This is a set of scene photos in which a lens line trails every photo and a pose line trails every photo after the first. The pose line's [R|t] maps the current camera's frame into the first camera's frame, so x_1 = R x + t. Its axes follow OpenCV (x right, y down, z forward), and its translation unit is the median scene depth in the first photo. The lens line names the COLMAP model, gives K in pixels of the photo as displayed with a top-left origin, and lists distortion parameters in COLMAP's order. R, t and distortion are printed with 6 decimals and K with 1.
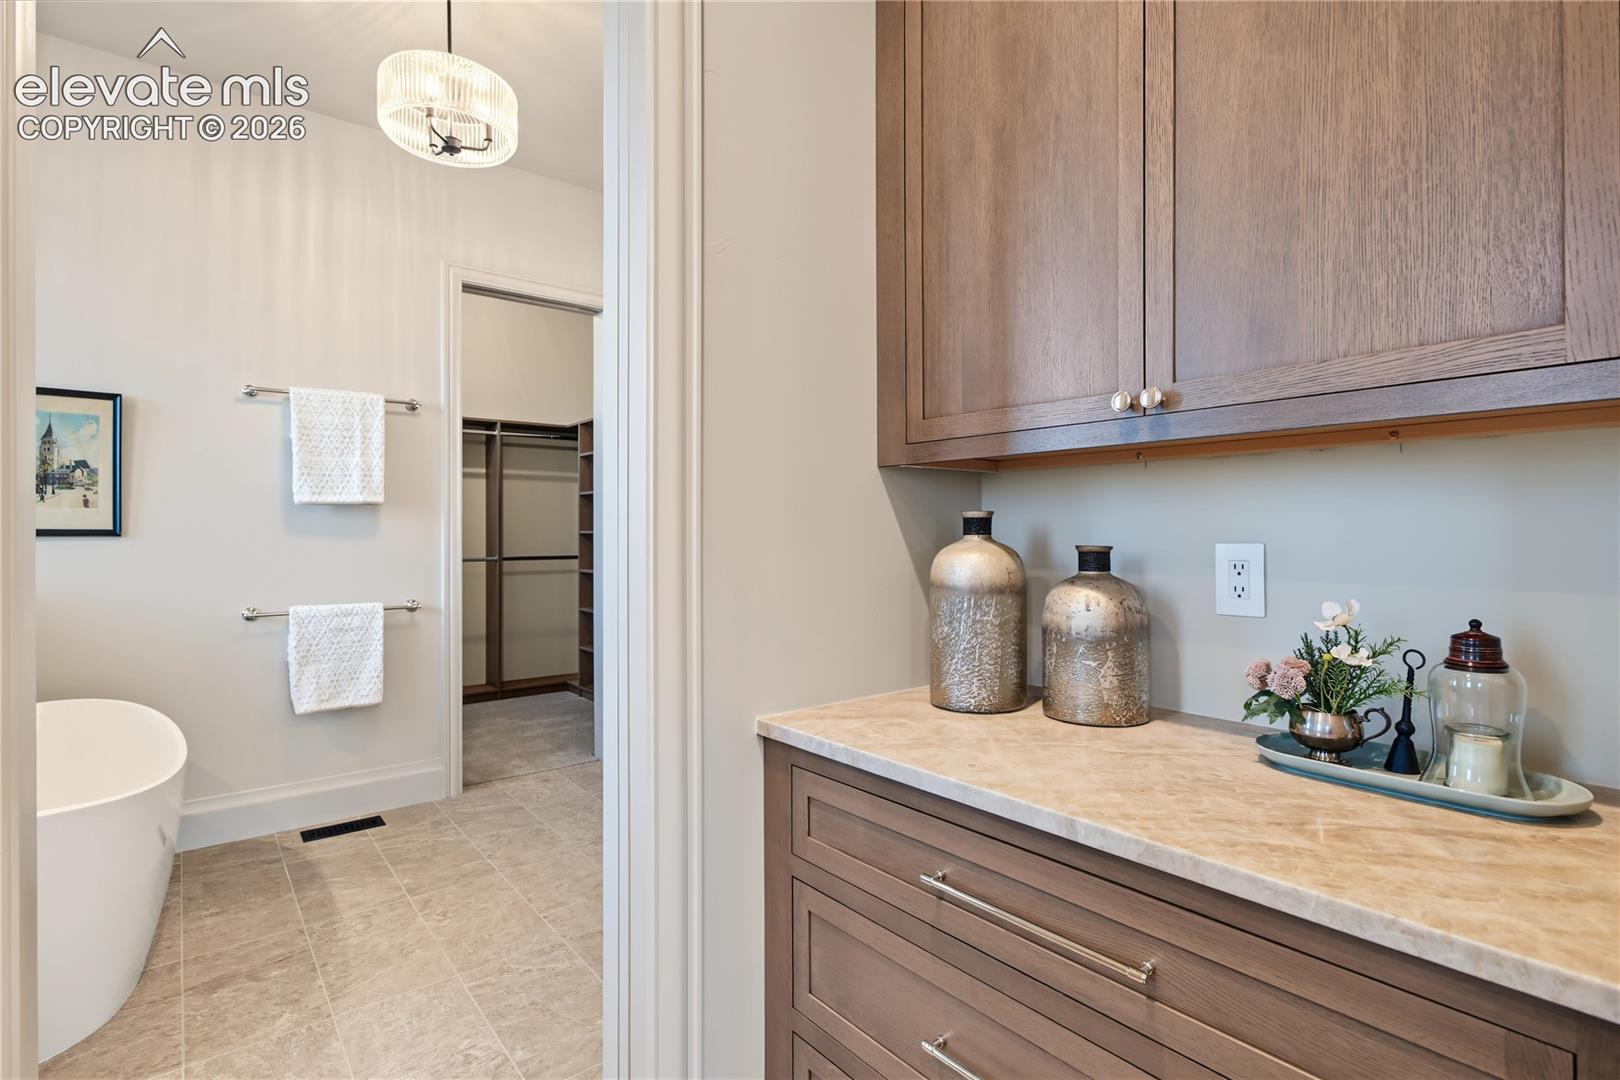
lens RADIAL K [[789.9, 0, 817.5], [0, 789.9, 533.4], [0, 0, 1]] dist [0.000413, -0.000049]
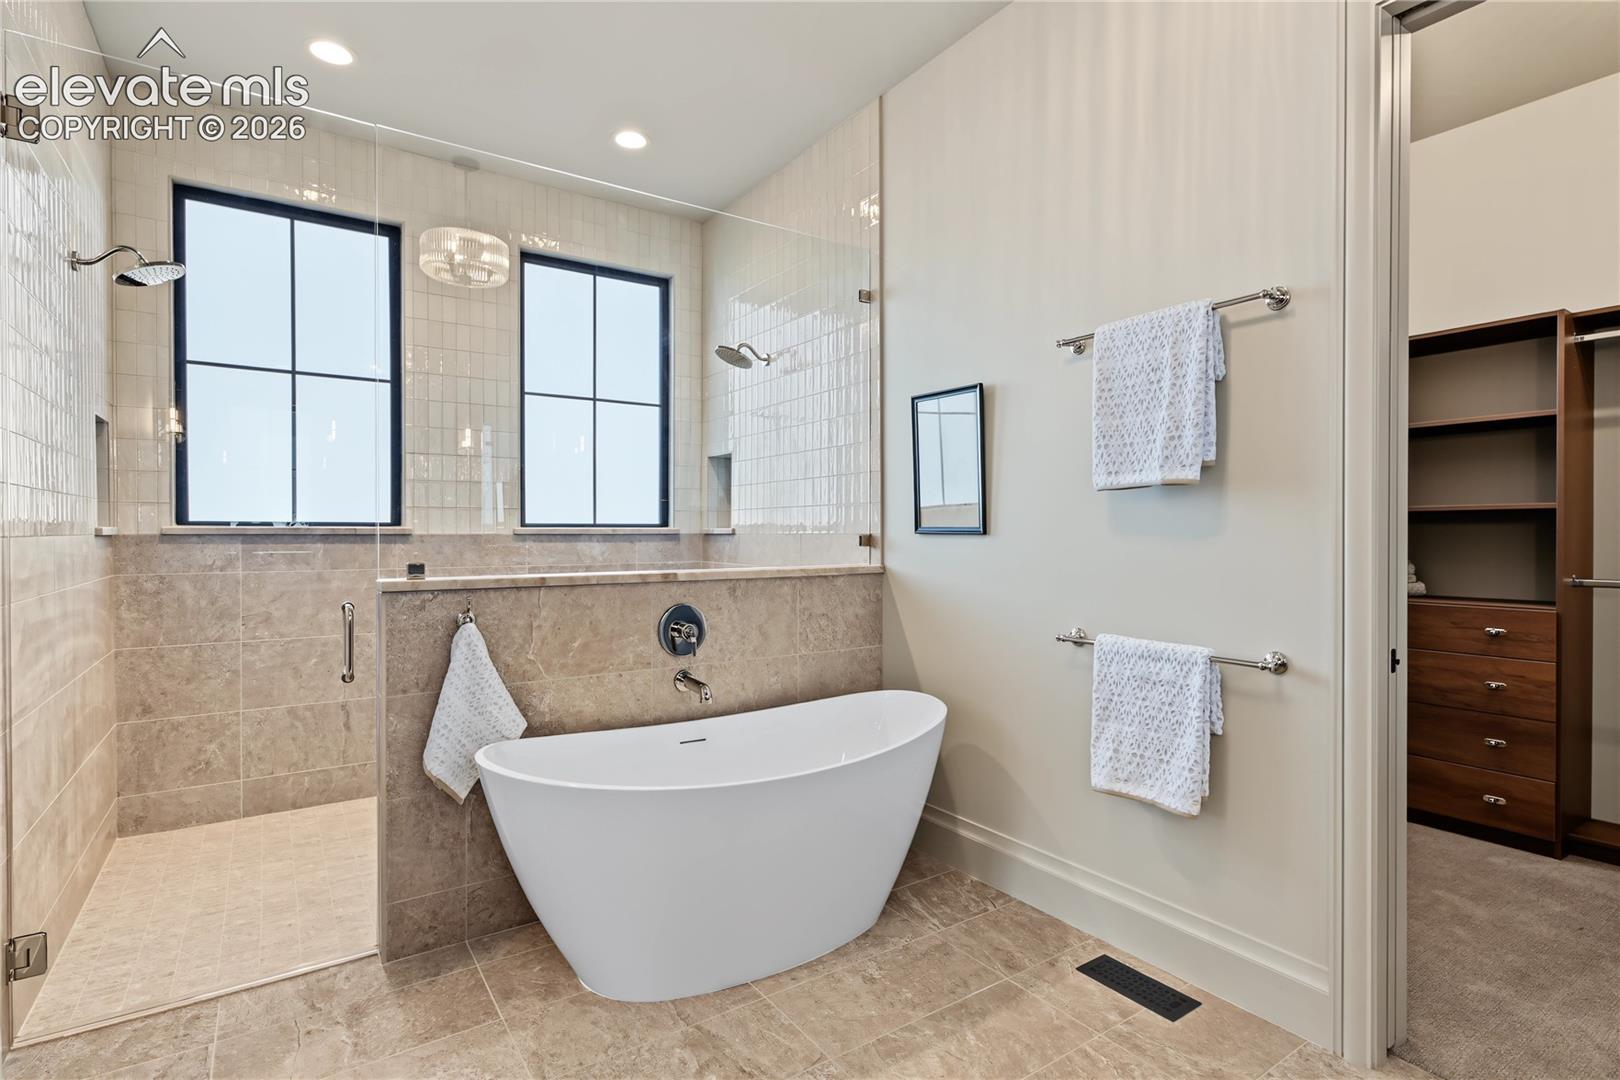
lens RADIAL K [[789.9, 0, 809.3], [0, 789.9, 536.8], [0, 0, 1]] dist [0.000413, -0.000049]
pose [[-0.083786, 0.007483, -0.996456, 0.066136], [-0.001920, 0.999969, 0.007671, -0.000228], [0.996482, 0.002555, -0.083769, 0.760928]]
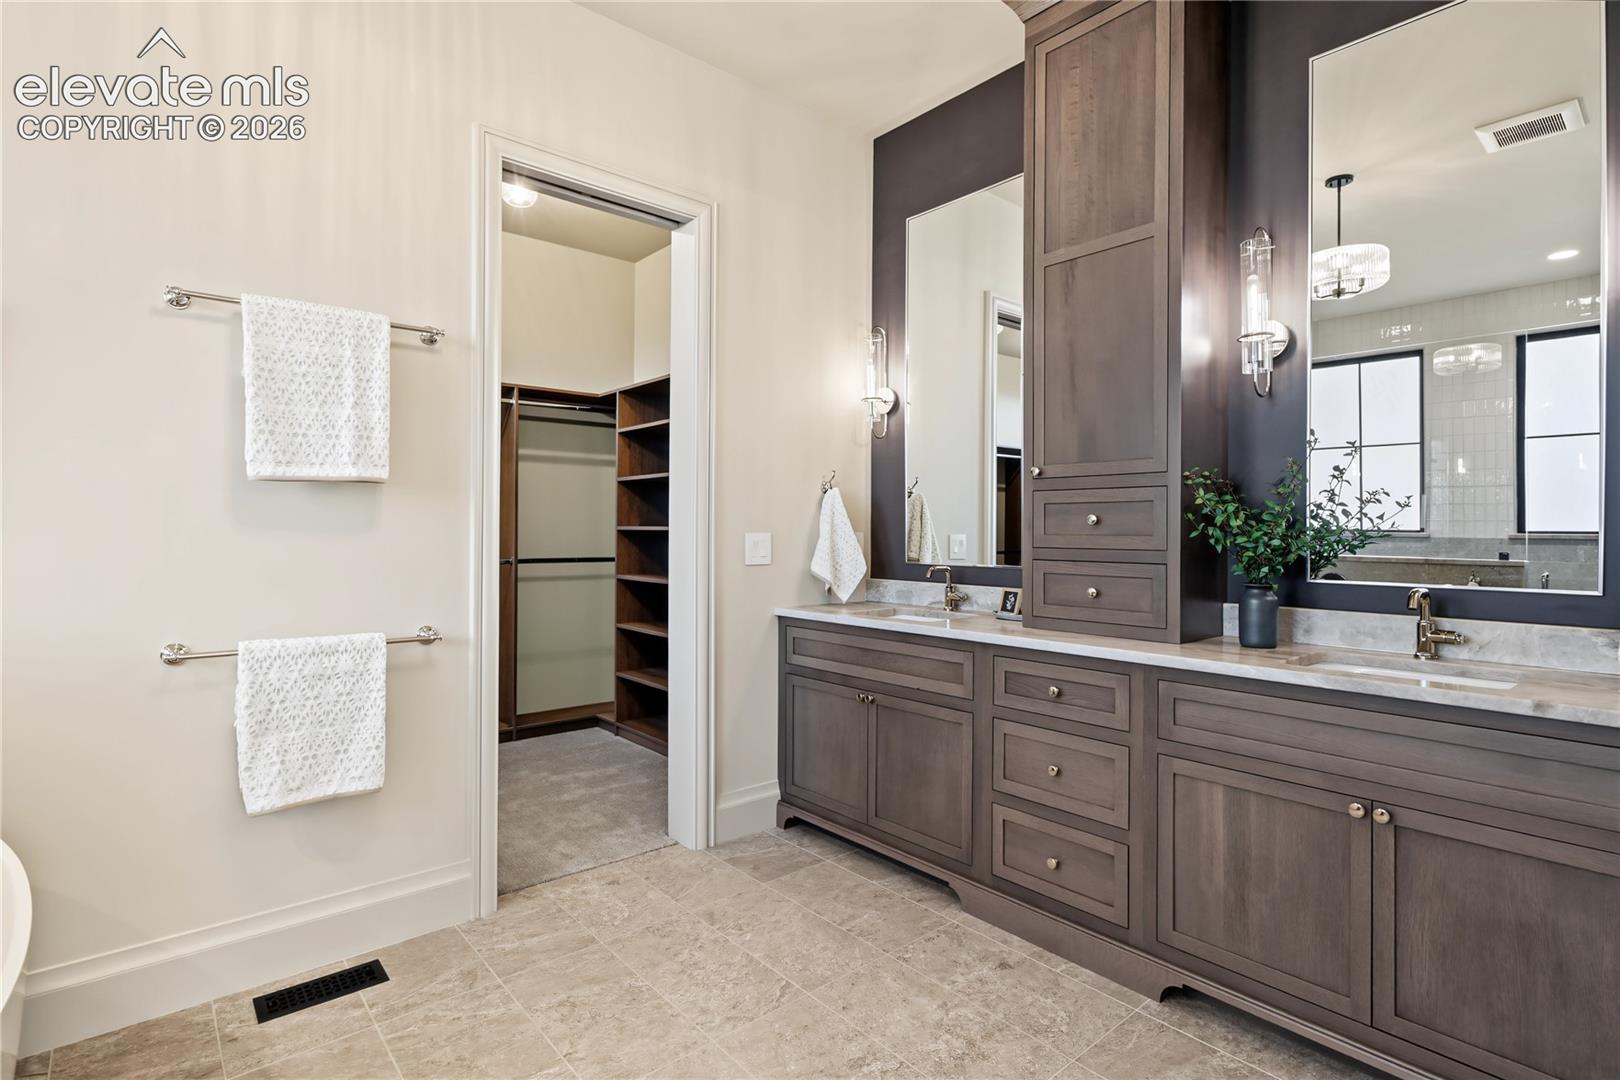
lens RADIAL K [[789.9, 0, 814.2], [0, 789.9, 530.8], [0, 0, 1]] dist [0.000413, -0.000049]
pose [[0.999404, 0.006858, 0.033823, -0.220085], [-0.006791, 0.999975, -0.002097, 0.002146], [-0.033837, 0.001866, 0.999426, 0.337331]]
